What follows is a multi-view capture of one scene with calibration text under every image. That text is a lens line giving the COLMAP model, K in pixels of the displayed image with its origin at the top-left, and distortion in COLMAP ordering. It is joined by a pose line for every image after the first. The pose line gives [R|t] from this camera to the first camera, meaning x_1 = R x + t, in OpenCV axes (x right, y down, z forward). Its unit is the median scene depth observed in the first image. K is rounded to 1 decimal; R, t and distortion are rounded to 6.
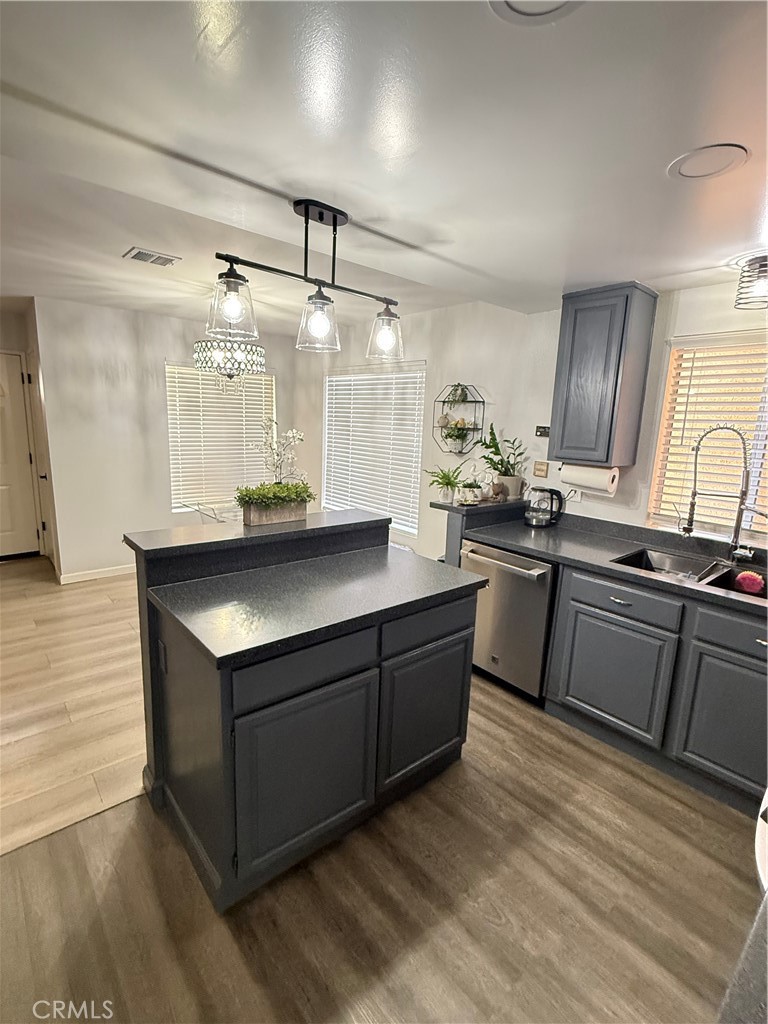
lens RADIAL K [[485.6, 0, 399.8], [0, 485.6, 510.8], [0, 0, 1]] dist [0.001339, -0.000911]
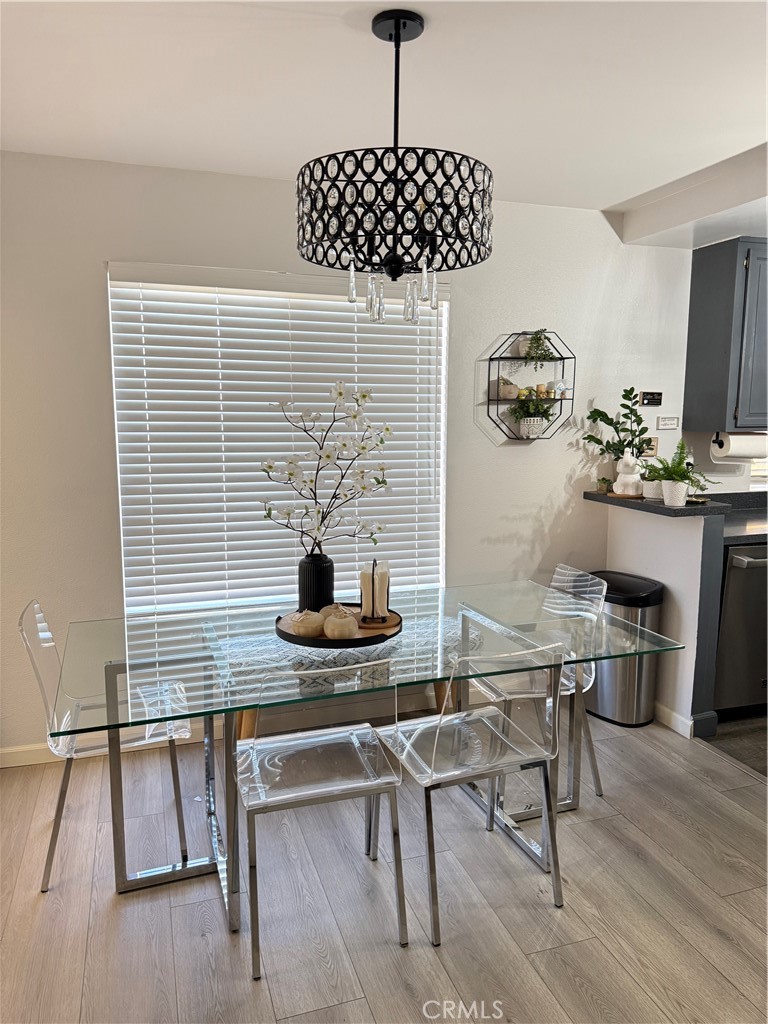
lens RADIAL K [[725.0, 0, 377.9], [0, 725.0, 517.2], [0, 0, 1]] dist [0.049448, -0.019178]
pose [[0.396992, -0.172810, 0.901407, -0.830561], [0.188754, 0.976494, 0.104075, -0.156306], [-0.898203, 0.128827, 0.420279, 0.793724]]
